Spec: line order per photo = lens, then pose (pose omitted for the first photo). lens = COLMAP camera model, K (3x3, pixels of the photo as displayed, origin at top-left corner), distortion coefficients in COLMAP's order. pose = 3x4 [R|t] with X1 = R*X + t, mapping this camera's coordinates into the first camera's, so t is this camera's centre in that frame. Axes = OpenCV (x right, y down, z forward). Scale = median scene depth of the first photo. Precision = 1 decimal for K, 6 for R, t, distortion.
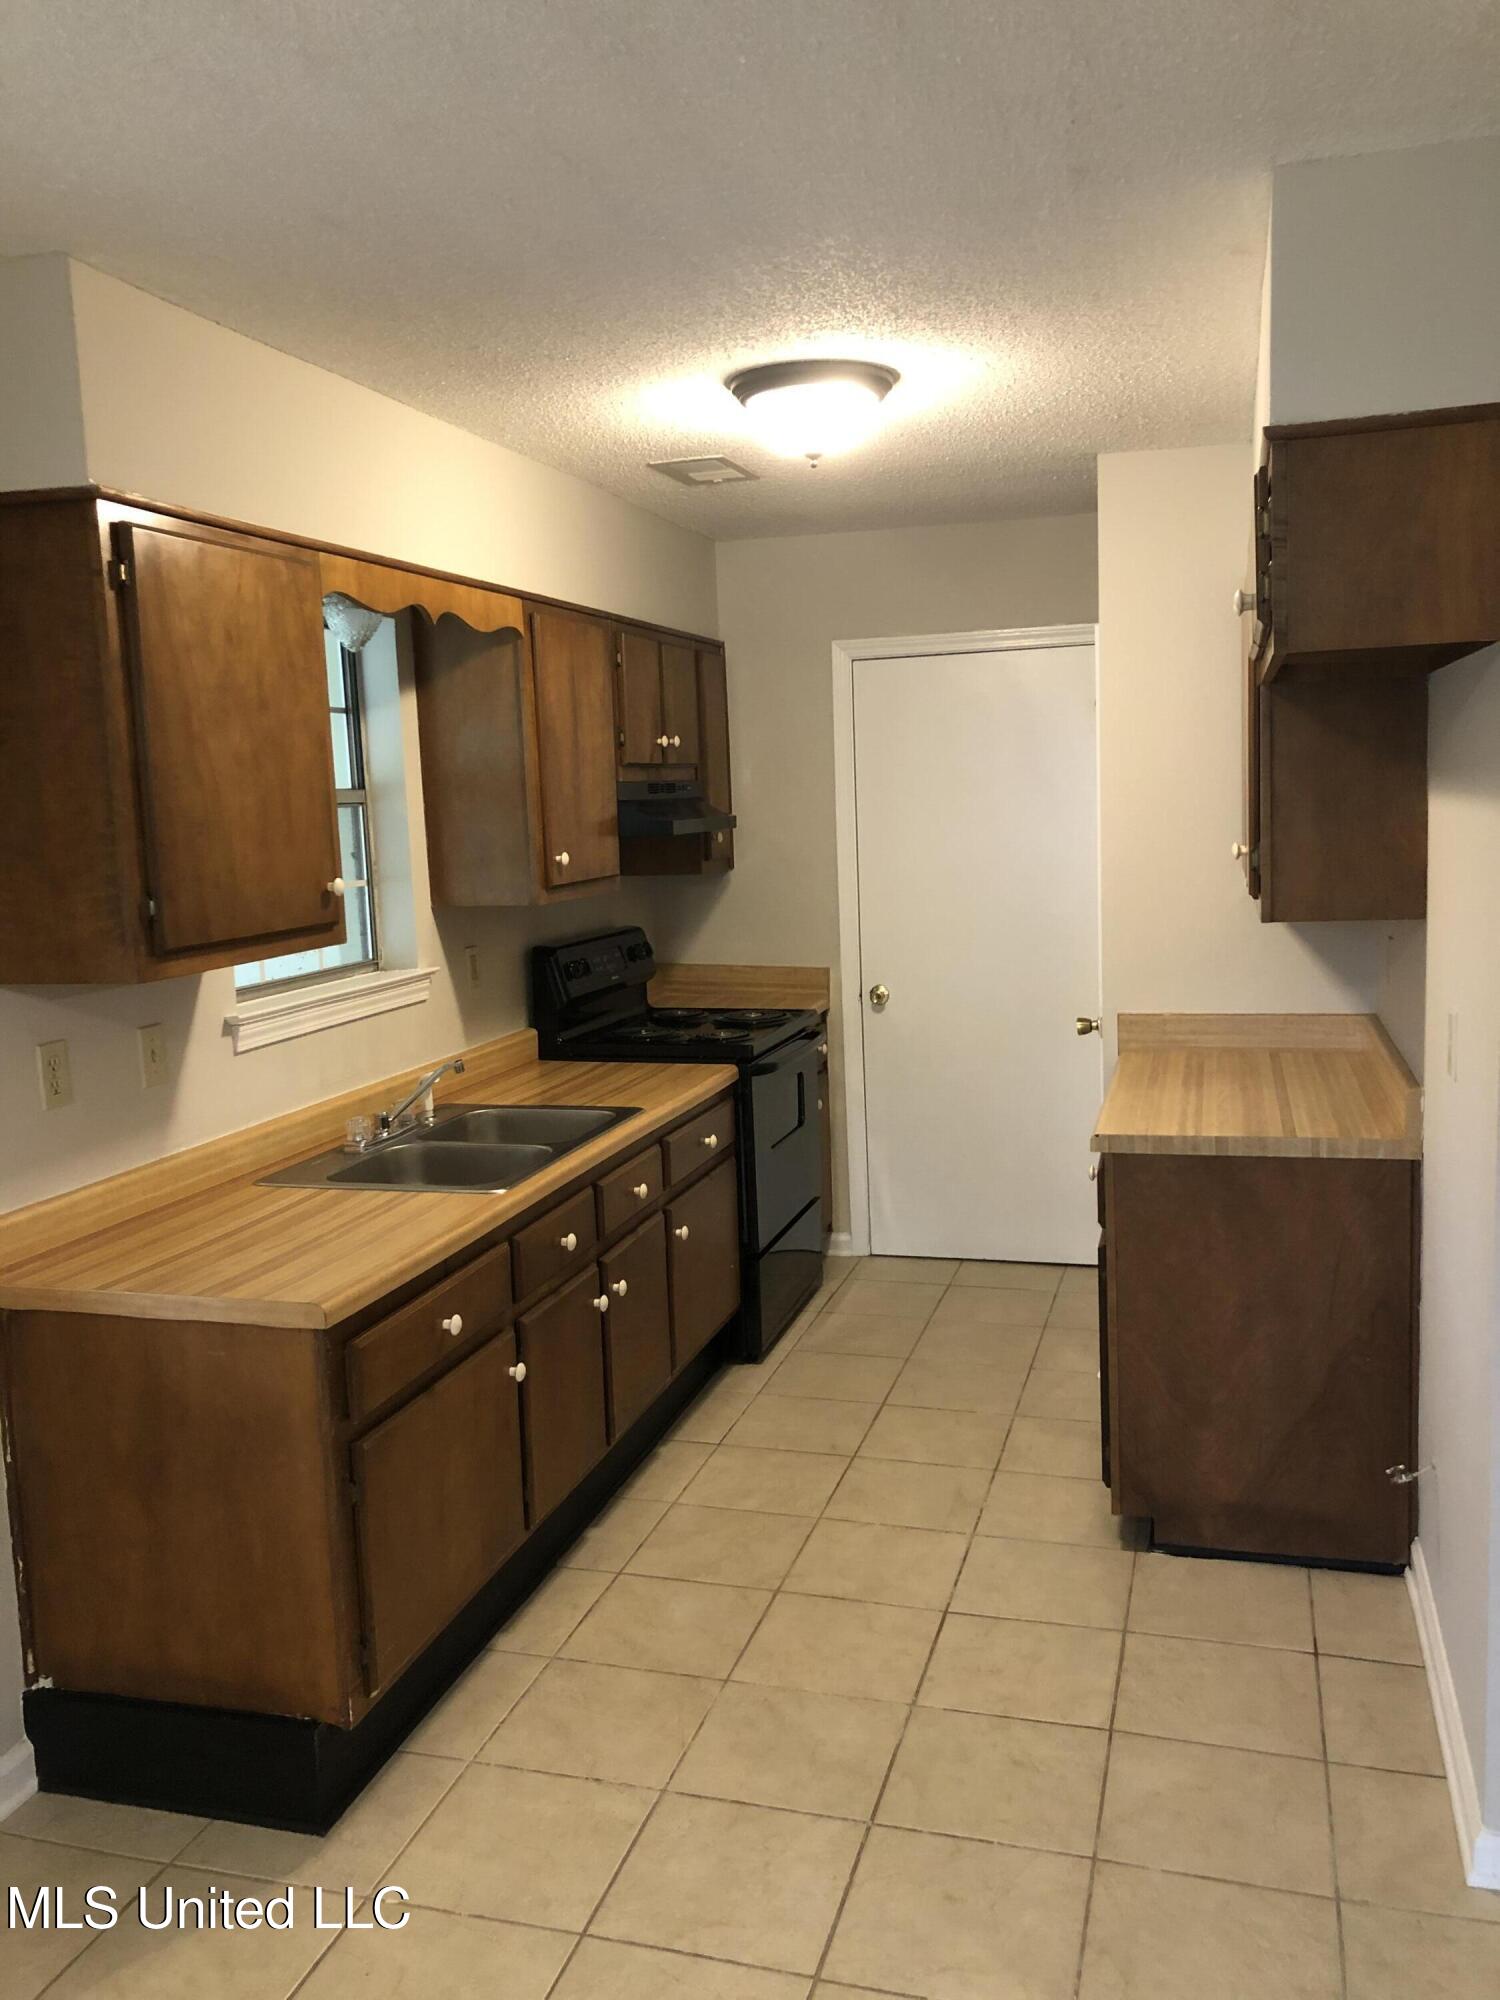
lens RADIAL K [[1617.3, 0, 750.0], [0, 1617.3, 1000.0], [0, 0, 1]] dist [0.012194, 0.002088]
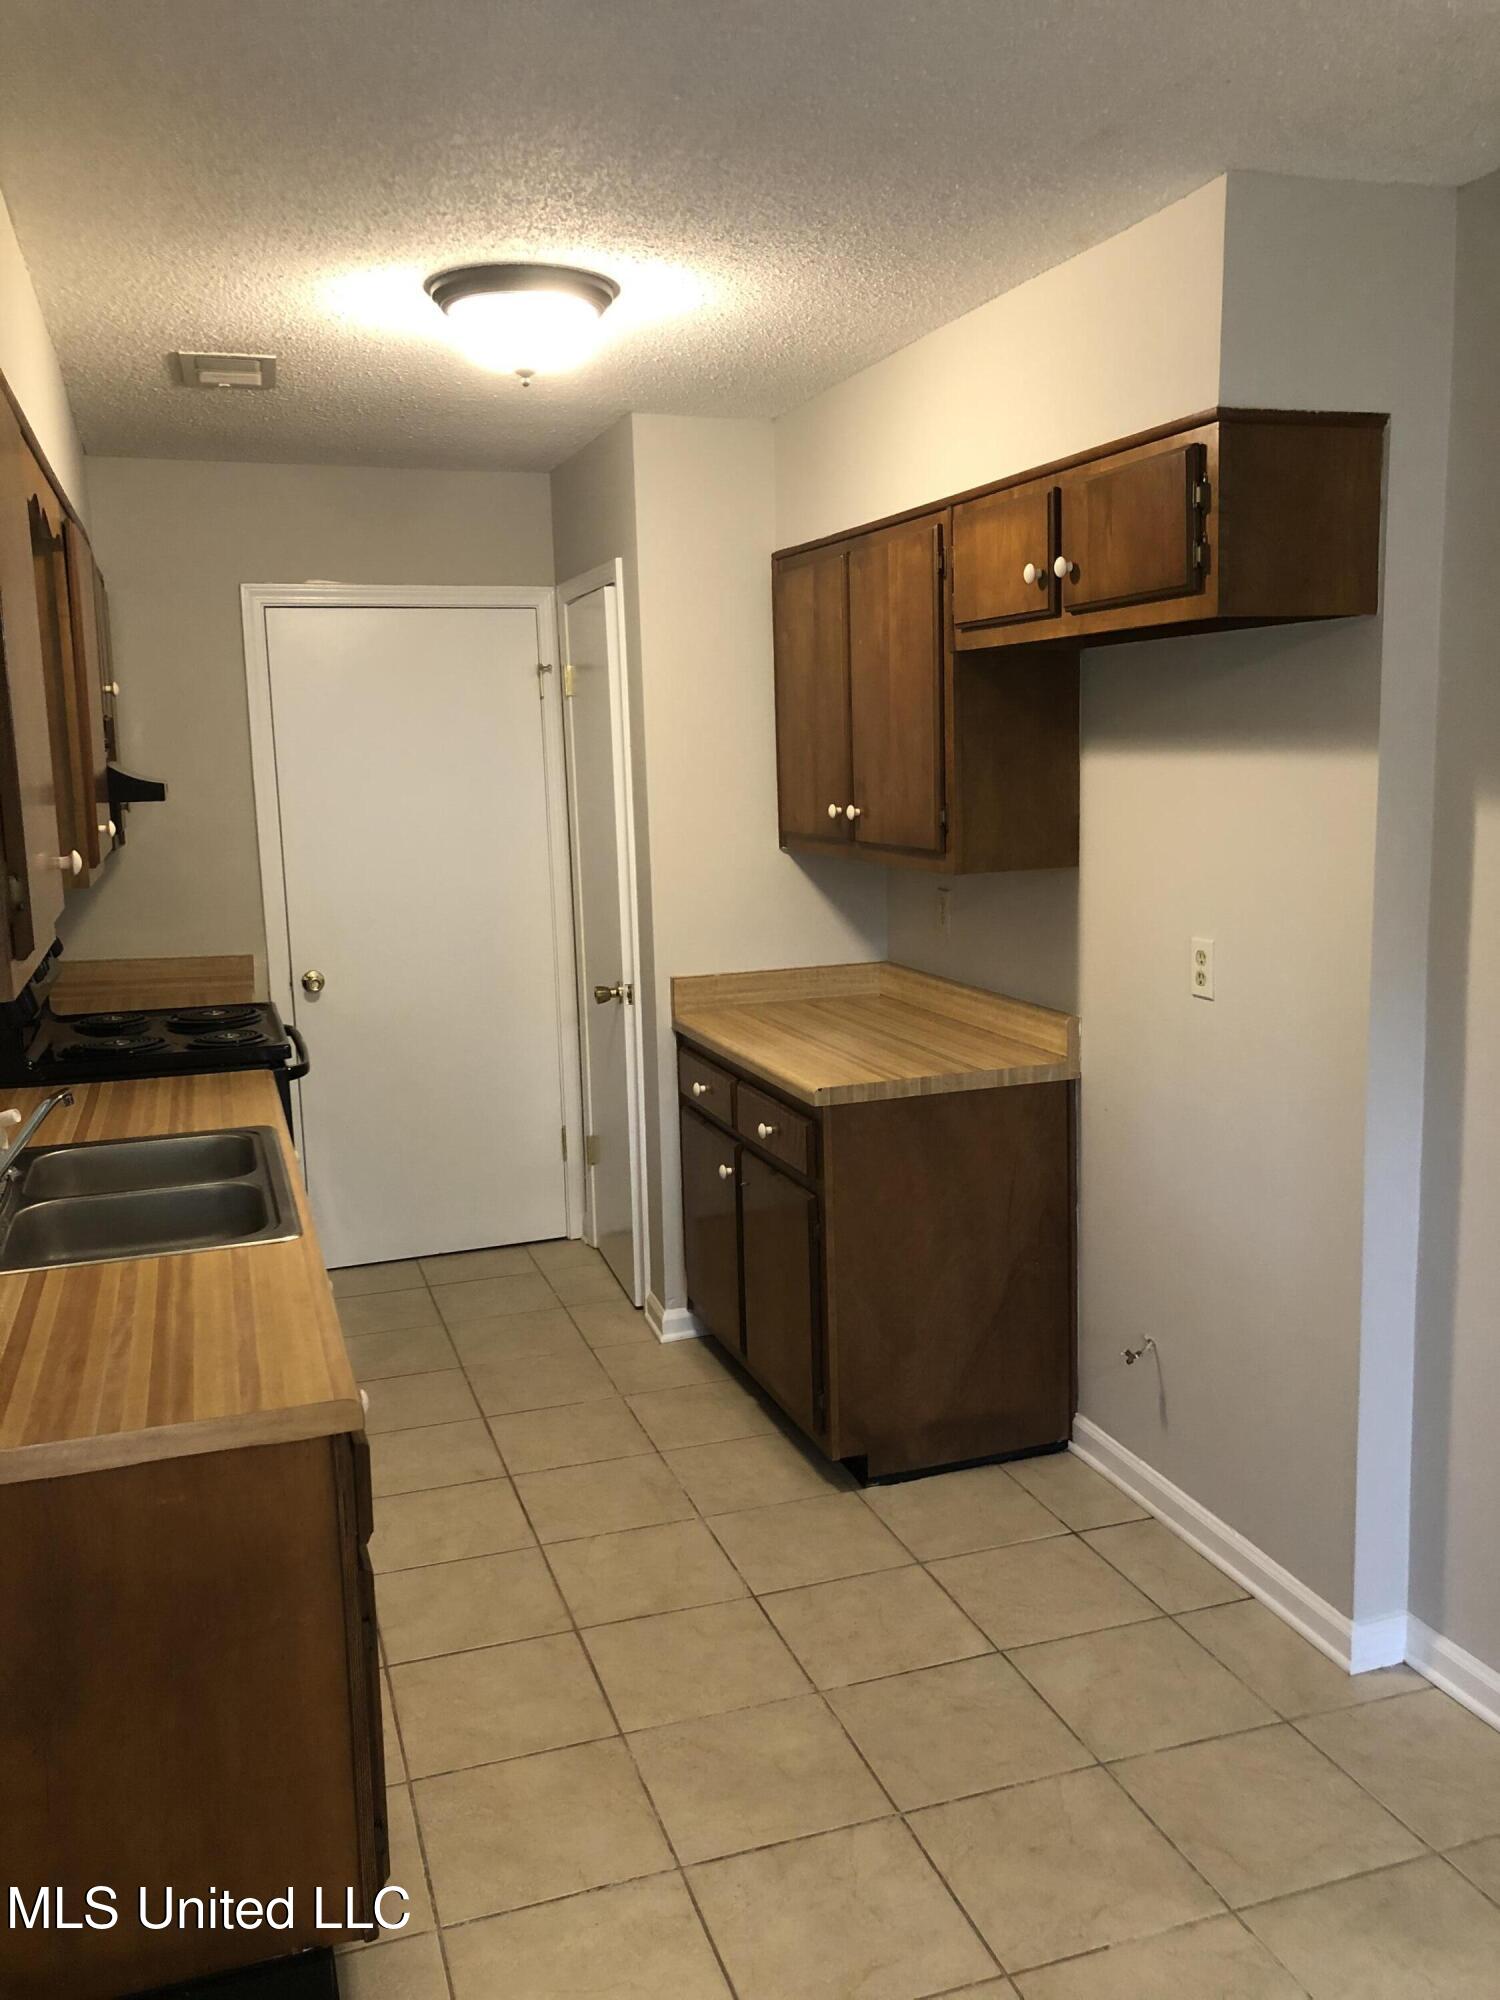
lens RADIAL K [[1617.3, 0, 750.0], [0, 1617.3, 1000.0], [0, 0, 1]] dist [0.012194, 0.002088]
pose [[0.817276, -0.074781, 0.571374, -0.394899], [0.070086, 0.997082, 0.030248, -0.005551], [-0.571969, 0.015325, 0.820132, 0.199609]]
